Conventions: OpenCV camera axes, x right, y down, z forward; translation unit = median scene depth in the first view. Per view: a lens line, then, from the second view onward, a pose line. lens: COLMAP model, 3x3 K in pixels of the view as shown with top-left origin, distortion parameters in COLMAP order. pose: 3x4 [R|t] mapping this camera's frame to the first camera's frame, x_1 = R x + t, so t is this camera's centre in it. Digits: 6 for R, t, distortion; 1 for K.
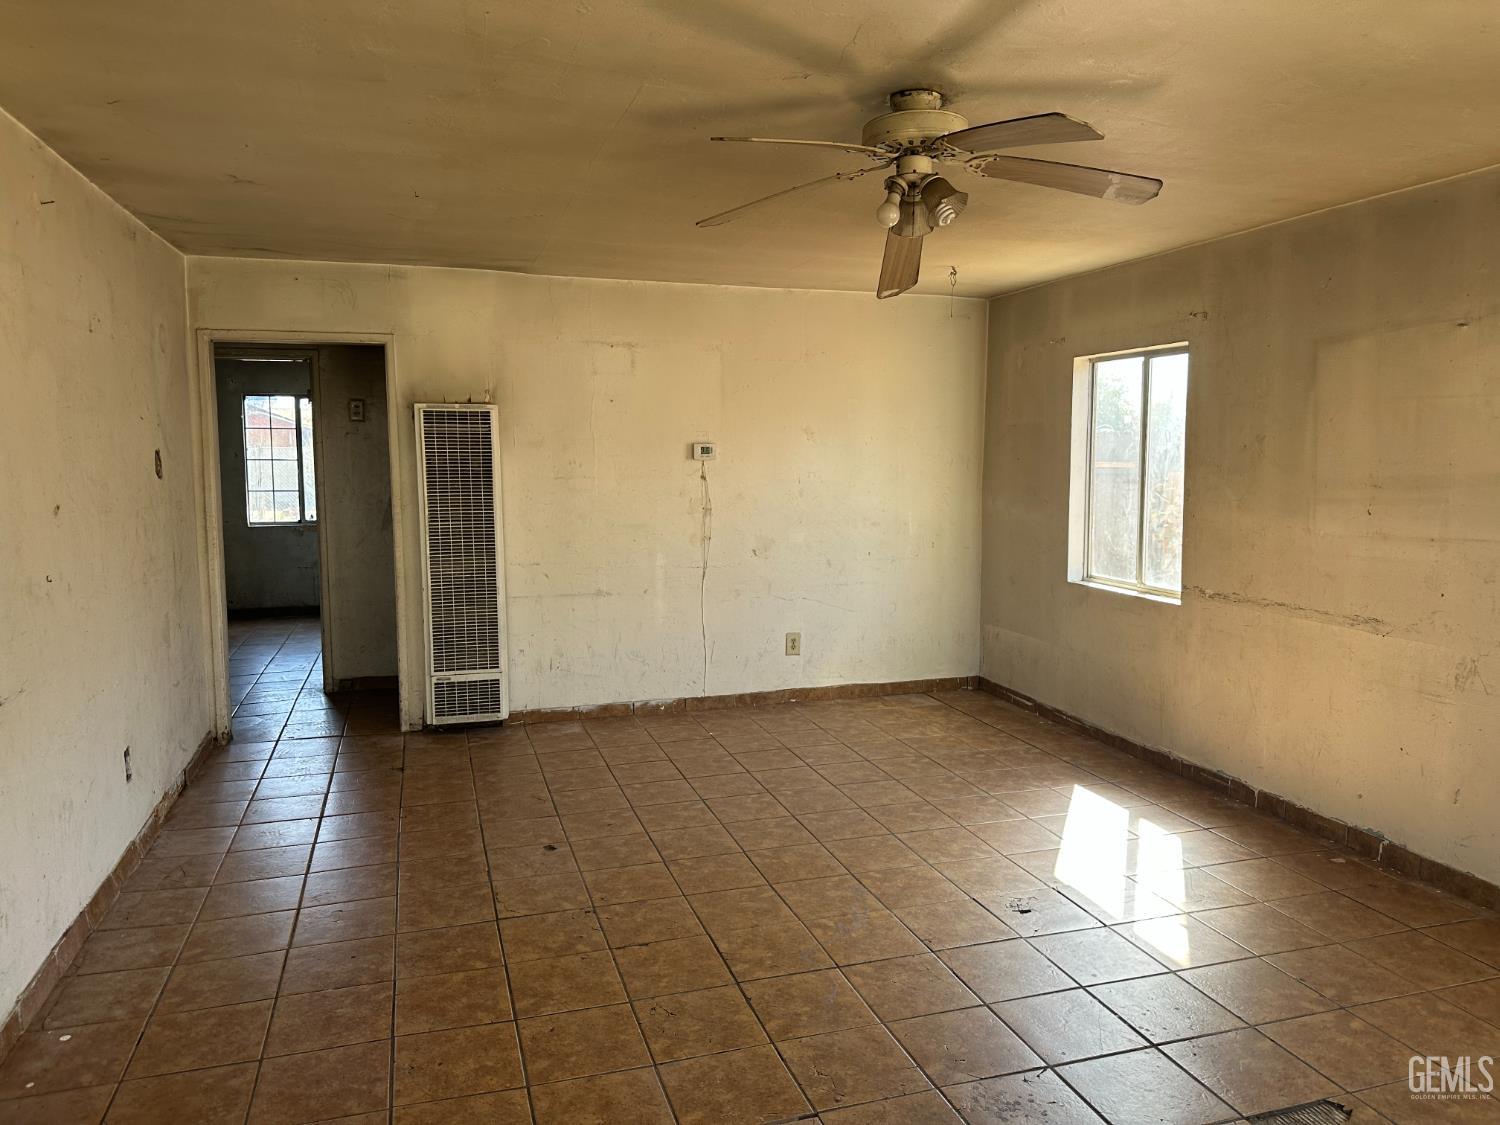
lens RADIAL K [[1075.1, 0, 744.5], [0, 1075.1, 564.2], [0, 0, 1]] dist [-0.007424, -0.003772]
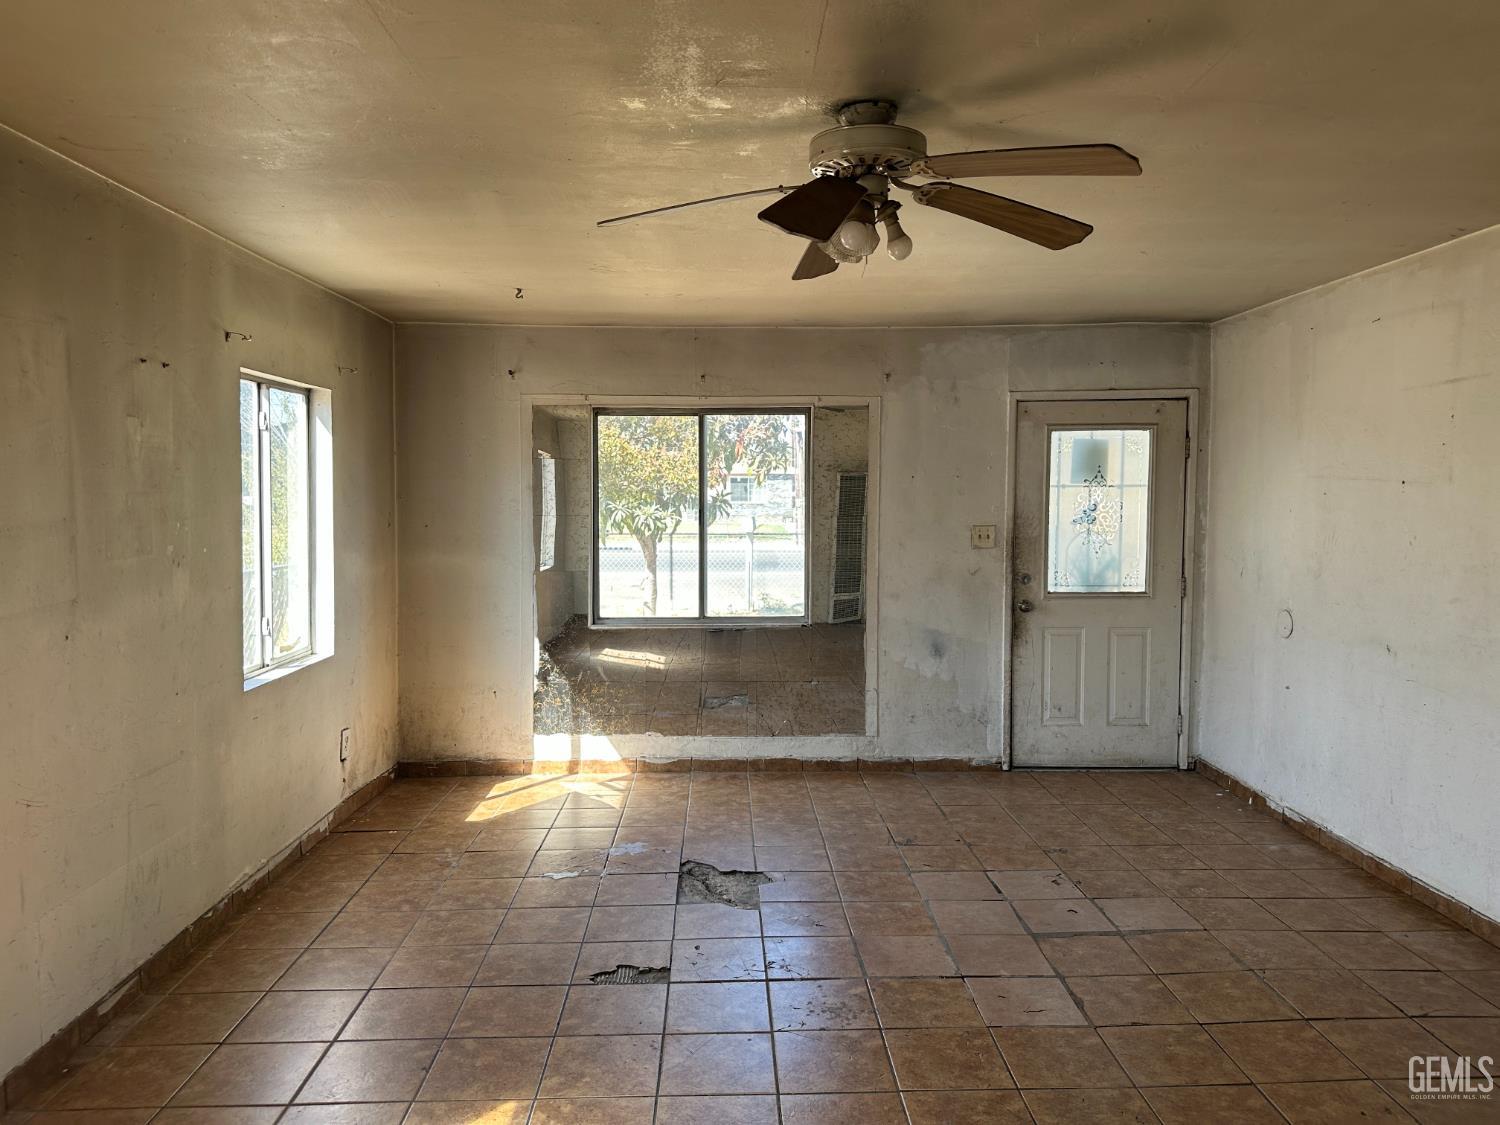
lens RADIAL K [[1075.1, 0, 744.5], [0, 1075.1, 564.2], [0, 0, 1]] dist [-0.007424, -0.003772]
pose [[-0.963561, -0.017547, 0.266914, 0.008383], [0.029232, 0.984962, 0.170278, -0.131853], [-0.265888, 0.171876, -0.948558, 1.186875]]
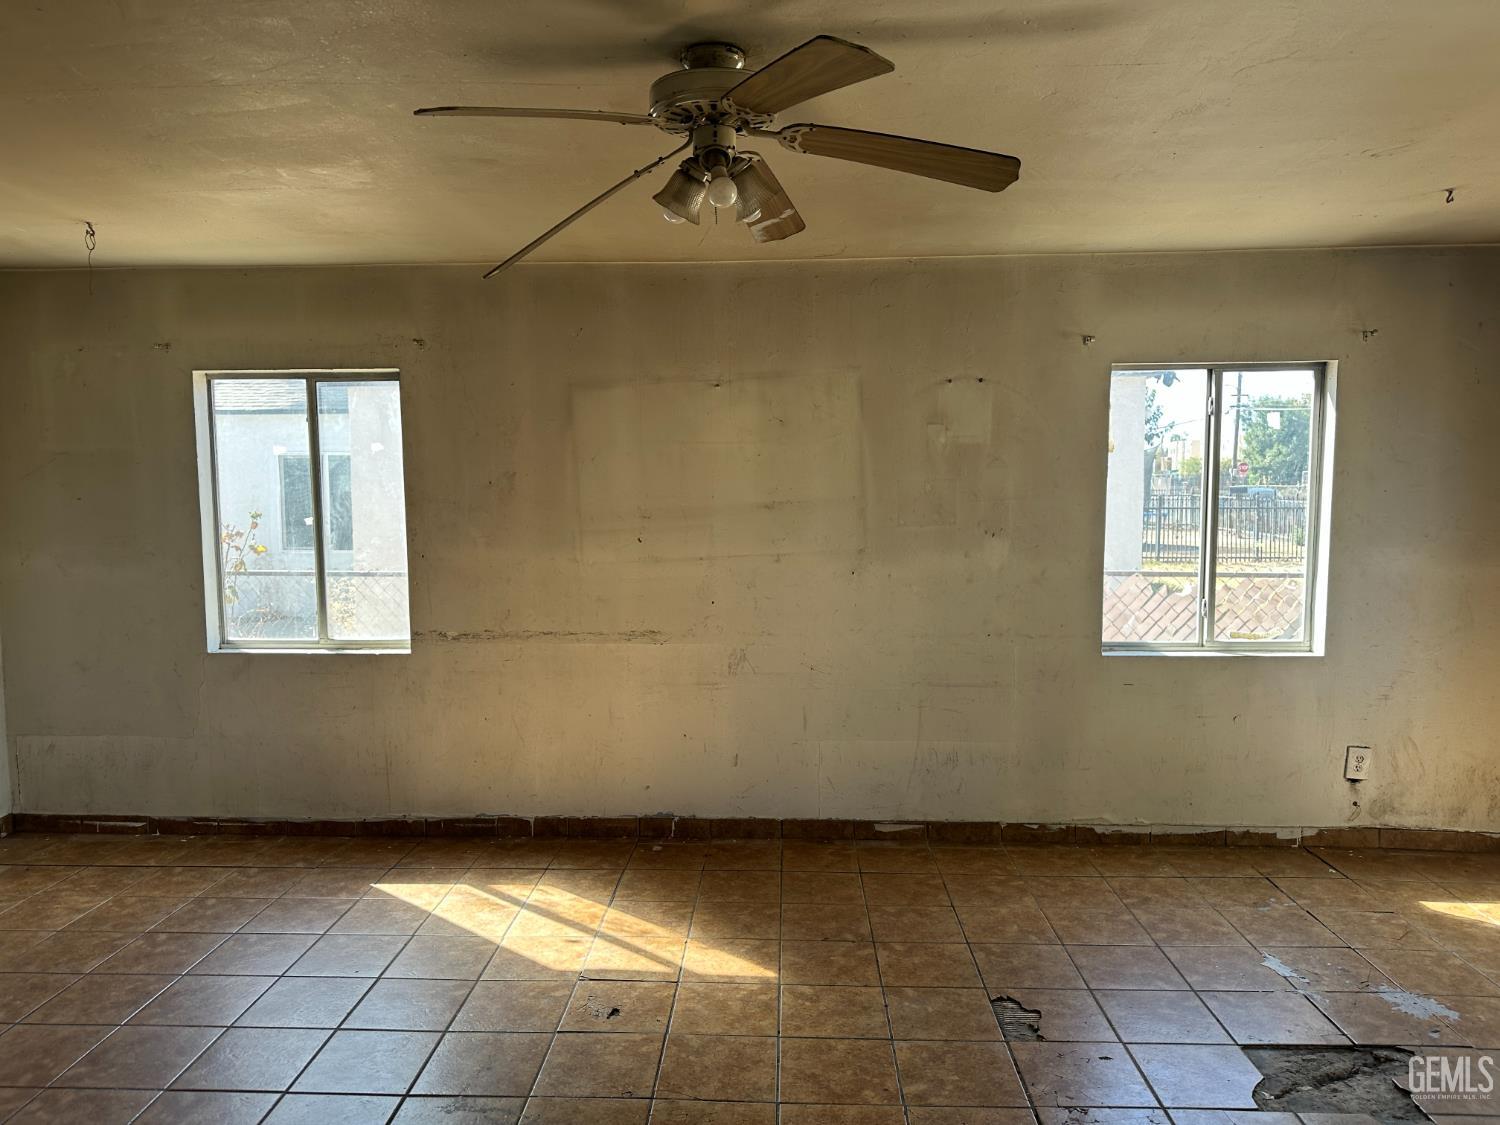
lens RADIAL K [[1048.2, 0, 752.3], [0, 1048.2, 569.6], [0, 0, 1]] dist [0.143134, -0.168188]
pose [[0.335789, -0.079647, 0.938564, -0.383856], [0.106164, 0.993270, 0.046307, -0.049307], [-0.935935, 0.084092, 0.341984, 0.442178]]
